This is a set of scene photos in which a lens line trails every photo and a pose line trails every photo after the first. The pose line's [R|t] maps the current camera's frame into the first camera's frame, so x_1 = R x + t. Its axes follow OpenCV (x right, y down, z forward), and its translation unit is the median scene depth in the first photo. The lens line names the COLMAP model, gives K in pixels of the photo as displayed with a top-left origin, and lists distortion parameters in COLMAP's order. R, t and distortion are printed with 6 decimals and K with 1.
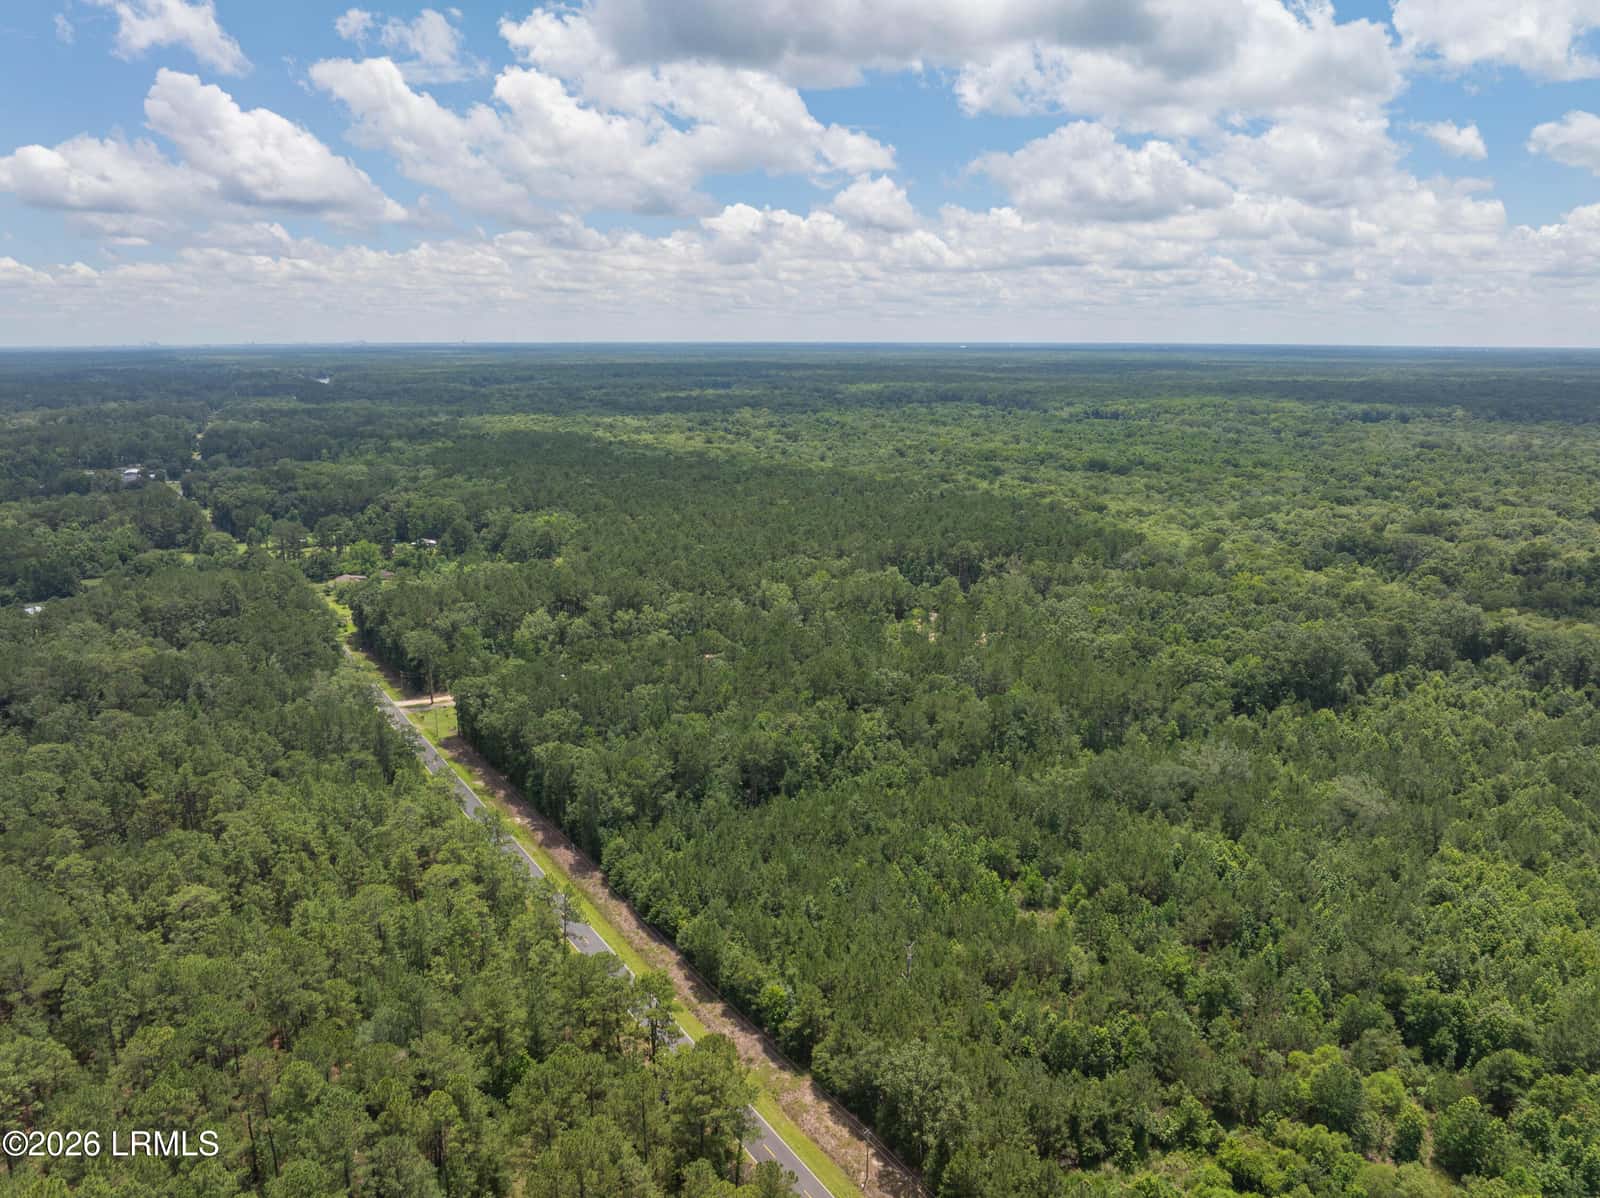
lens RADIAL K [[1123.0, 0, 794.5], [0, 1123.0, 612.7], [0, 0, 1]] dist [-0.055713, 0.025359]
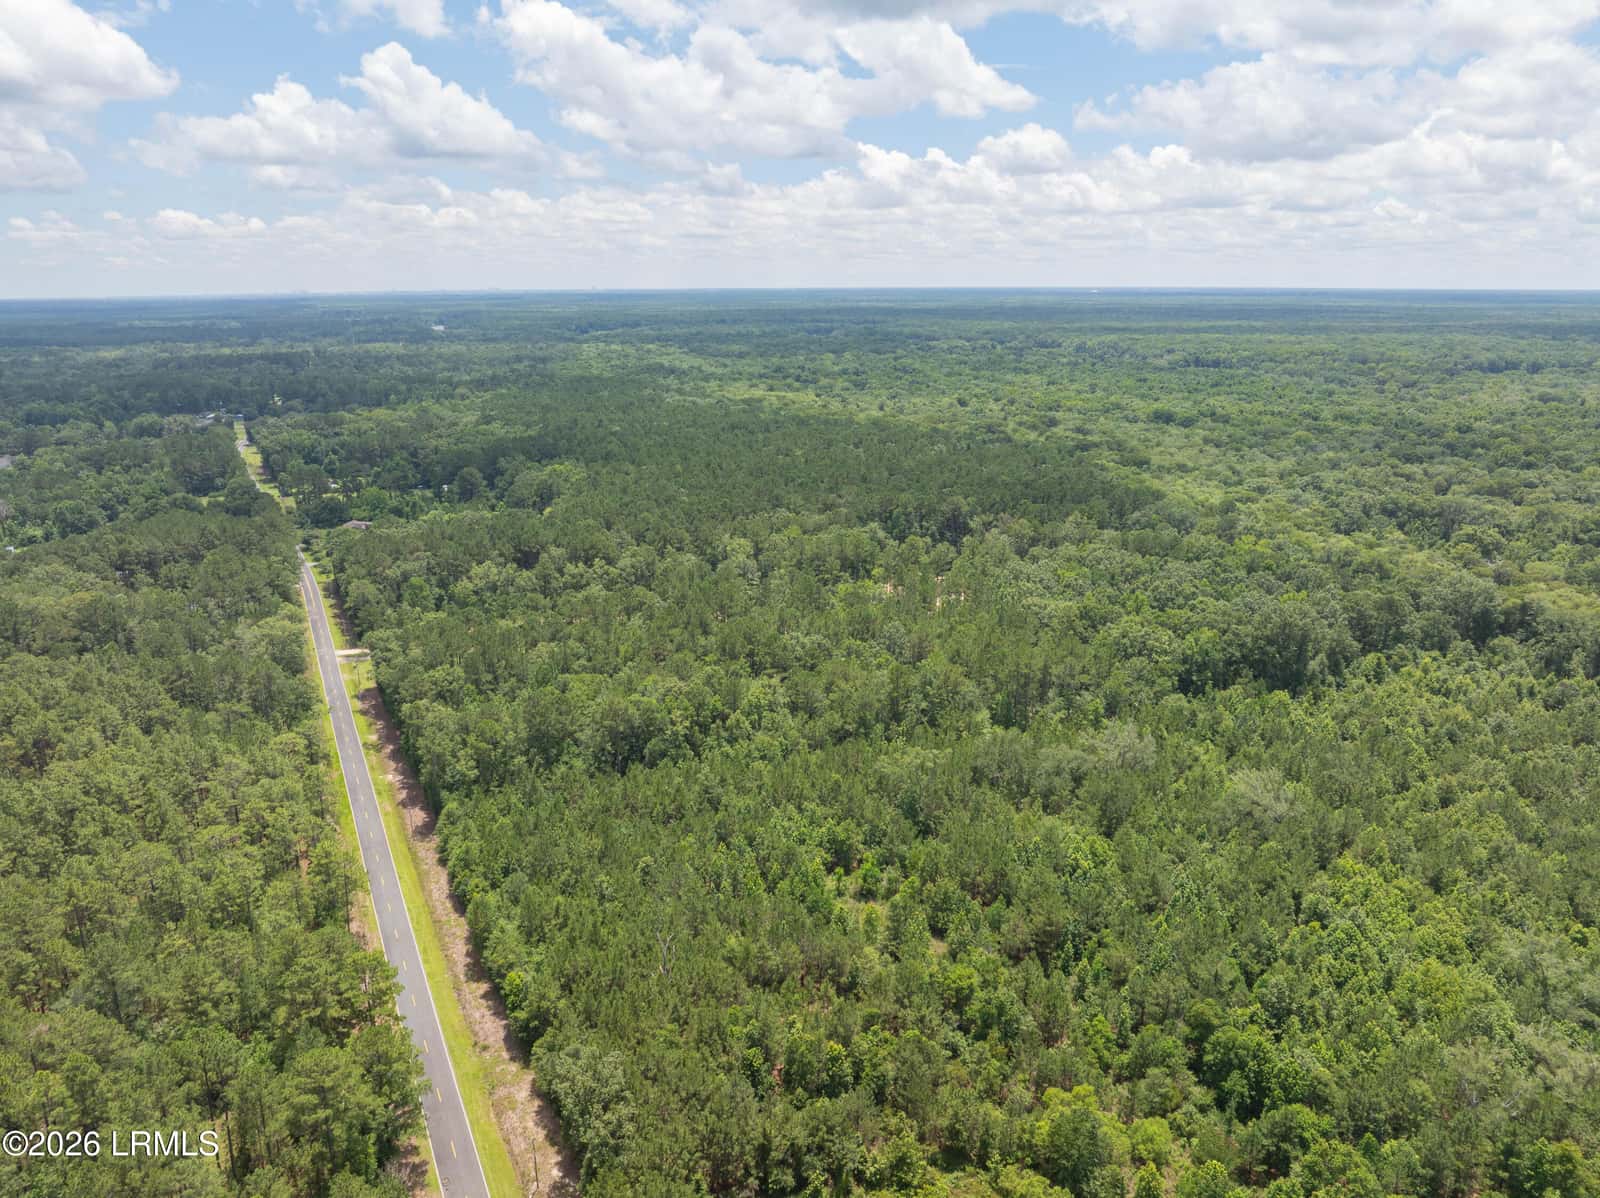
lens RADIAL K [[1123.0, 0, 806.1], [0, 1123.0, 598.0], [0, 0, 1]] dist [-0.055713, 0.025359]
pose [[0.993680, 0.024348, -0.109578, 0.213626], [-0.020706, 0.999199, 0.034256, -0.013313], [0.110324, -0.031771, 0.993388, 0.066035]]
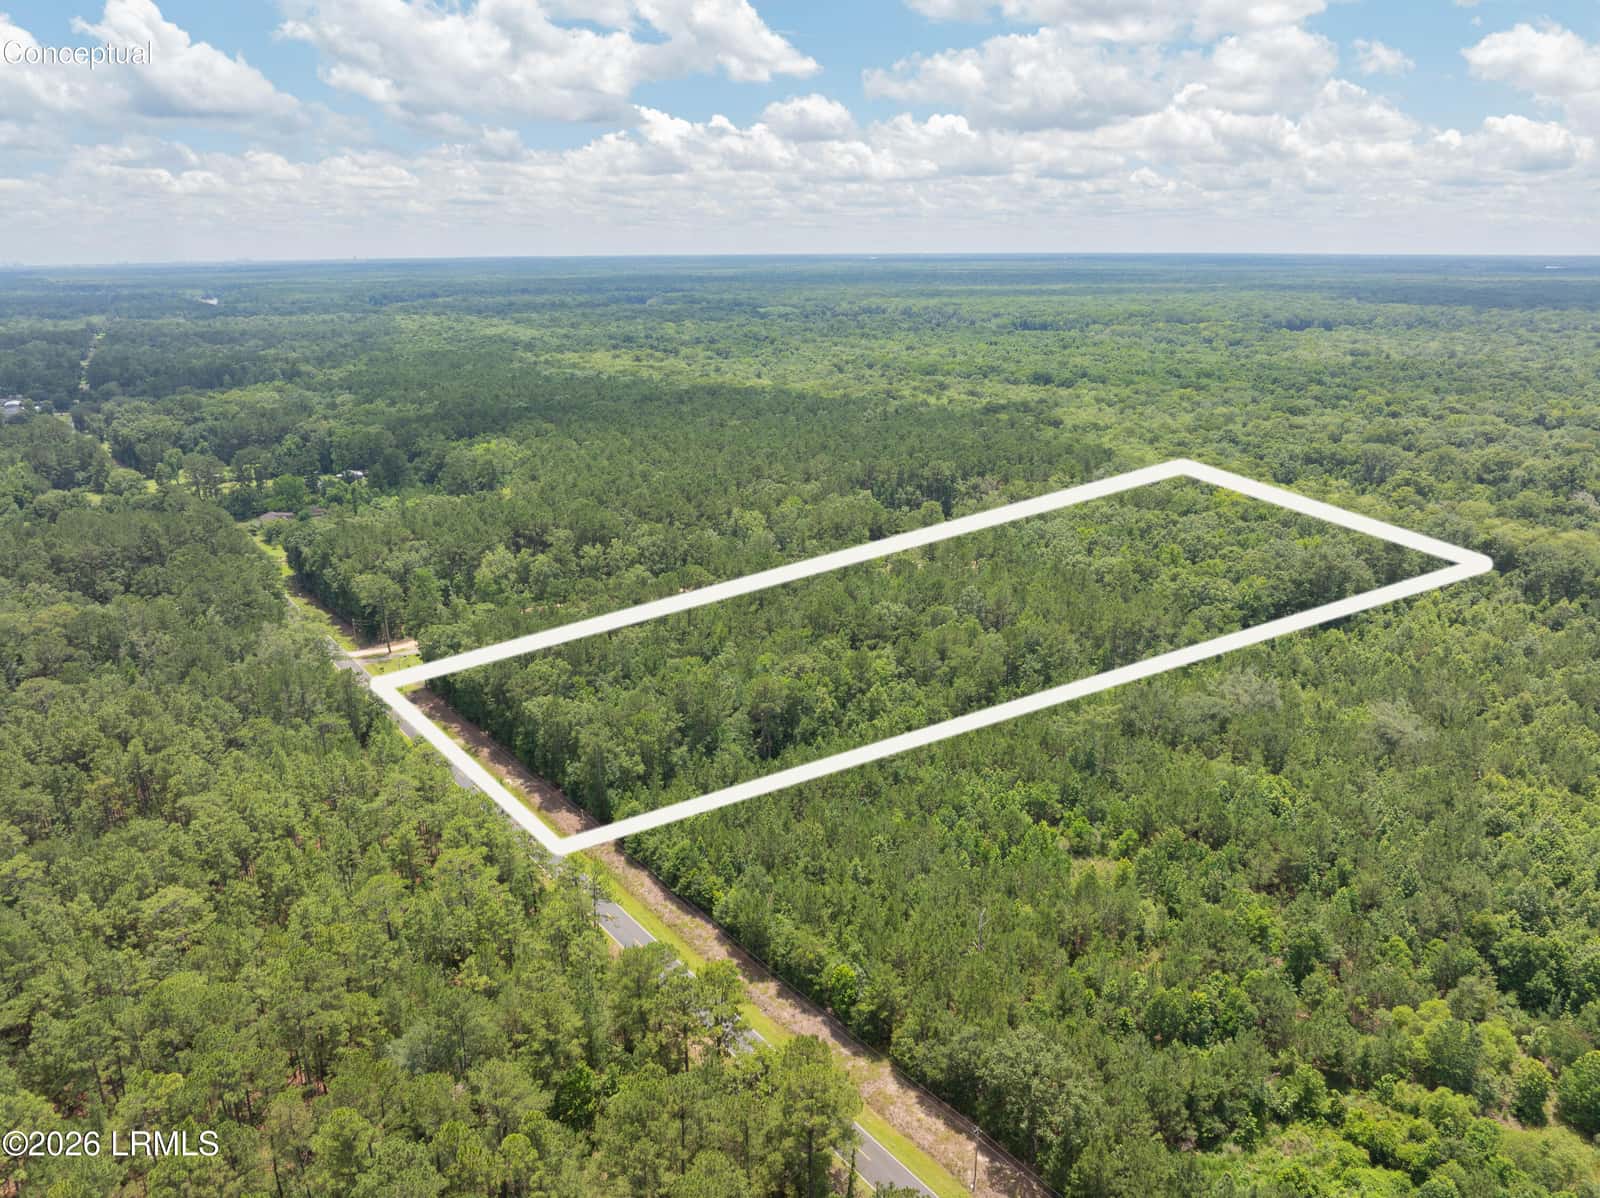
lens RADIAL K [[1123.0, 0, 794.2], [0, 1123.0, 595.6], [0, 0, 1]] dist [-0.055713, 0.025359]
pose [[0.996510, -0.031280, 0.077391, -0.078250], [0.026694, 0.997865, 0.059602, -0.015404], [-0.079090, -0.057328, 0.995218, 0.074205]]
